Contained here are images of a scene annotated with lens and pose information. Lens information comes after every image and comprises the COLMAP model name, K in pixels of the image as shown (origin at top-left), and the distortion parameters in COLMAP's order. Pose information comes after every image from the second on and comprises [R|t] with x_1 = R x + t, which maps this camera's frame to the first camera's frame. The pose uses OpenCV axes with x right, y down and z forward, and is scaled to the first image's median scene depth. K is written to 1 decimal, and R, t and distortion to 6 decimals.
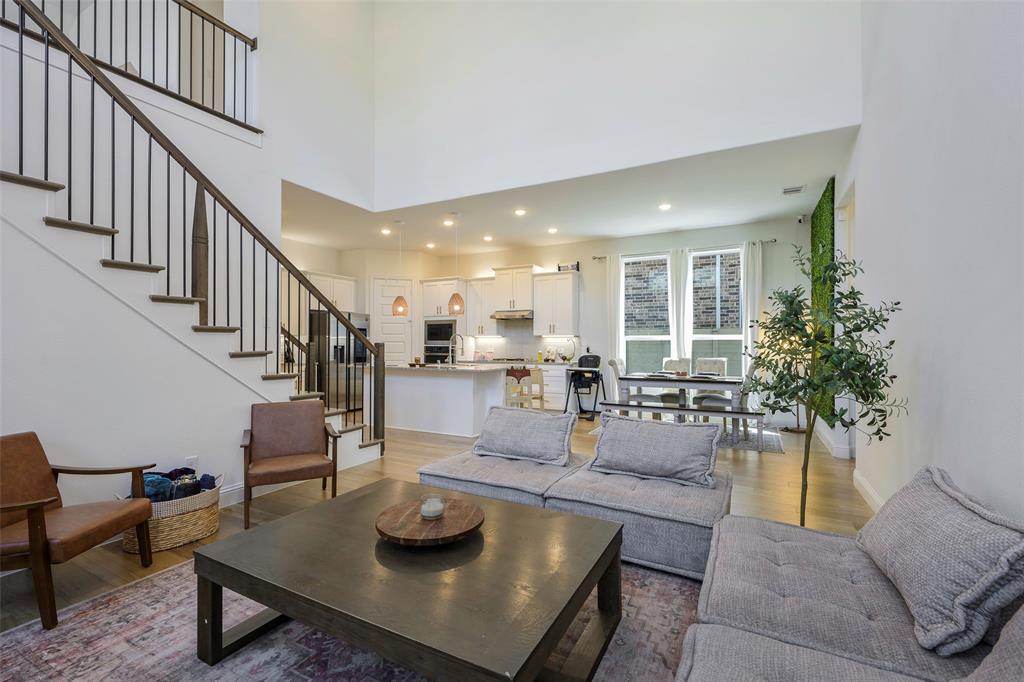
lens RADIAL K [[443.0, 0, 522.9], [0, 443.0, 347.4], [0, 0, 1]] dist [0.001778, 0.000031]
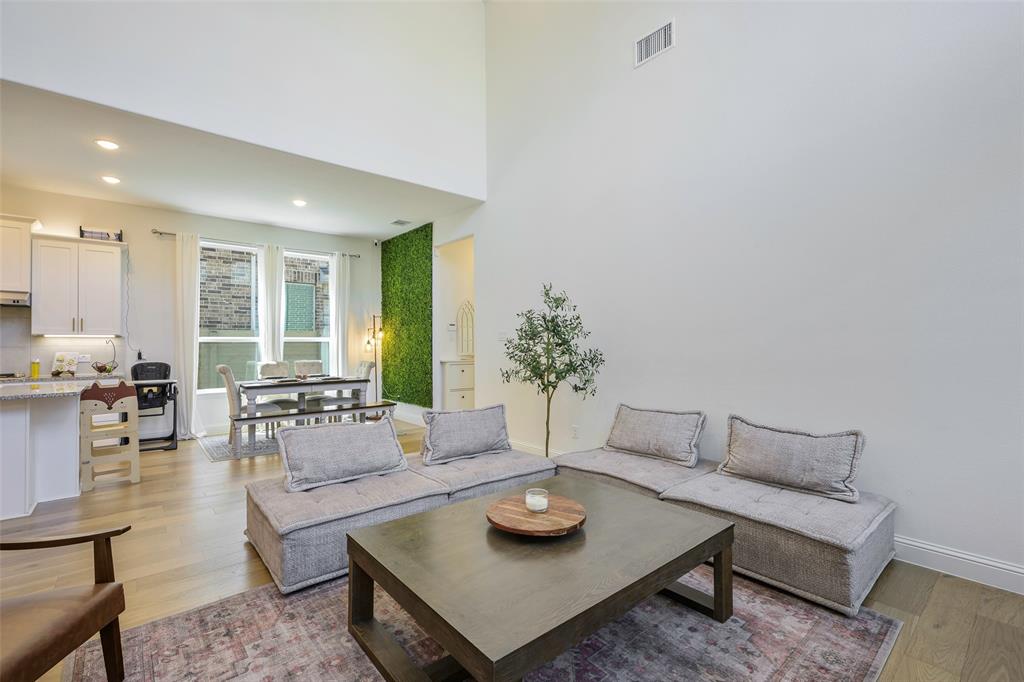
lens RADIAL K [[451.2, 0, 512.0], [0, 451.2, 341.0], [0, 0, 1]] dist [-0.001586, -0.000508]
pose [[0.375283, 0.004979, 0.926897, -0.342568], [0.013605, 0.999848, -0.010879, -0.002129], [-0.926810, 0.016693, 0.375159, 0.181331]]
